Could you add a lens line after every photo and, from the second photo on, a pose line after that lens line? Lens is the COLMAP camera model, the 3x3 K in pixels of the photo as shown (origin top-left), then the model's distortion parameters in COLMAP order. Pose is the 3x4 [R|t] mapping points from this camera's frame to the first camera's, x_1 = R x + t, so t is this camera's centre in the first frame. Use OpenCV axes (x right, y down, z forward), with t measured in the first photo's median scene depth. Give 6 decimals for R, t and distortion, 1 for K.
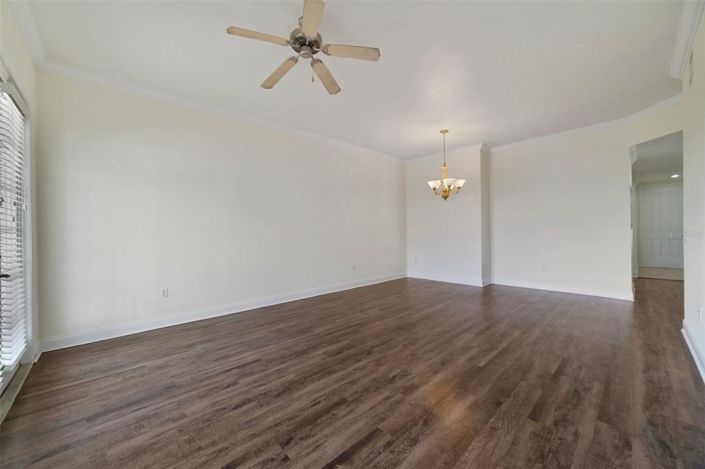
lens RADIAL K [[269.1, 0, 346.0], [0, 269.1, 234.1], [0, 0, 1]] dist [-0.003438, 0.000073]
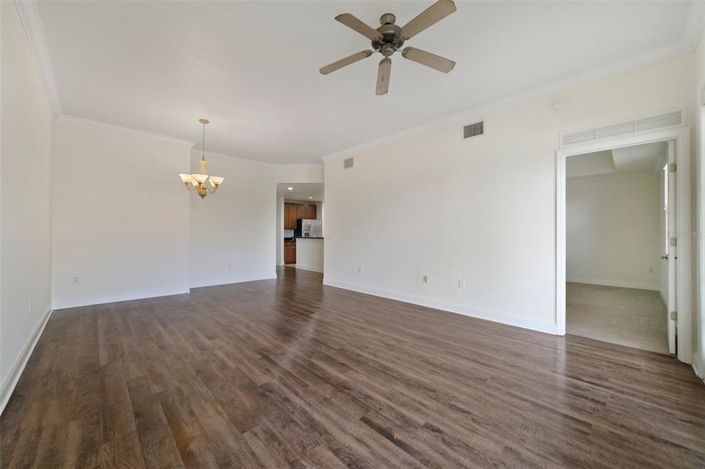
lens RADIAL K [[269.1, 0, 345.8], [0, 269.1, 235.1], [0, 0, 1]] dist [-0.003438, 0.000073]
pose [[-0.011849, 0.012854, 0.999847, -1.143020], [0.000211, 0.999917, -0.012852, 0.012936], [-0.999930, 0.000058, -0.011851, 1.194799]]
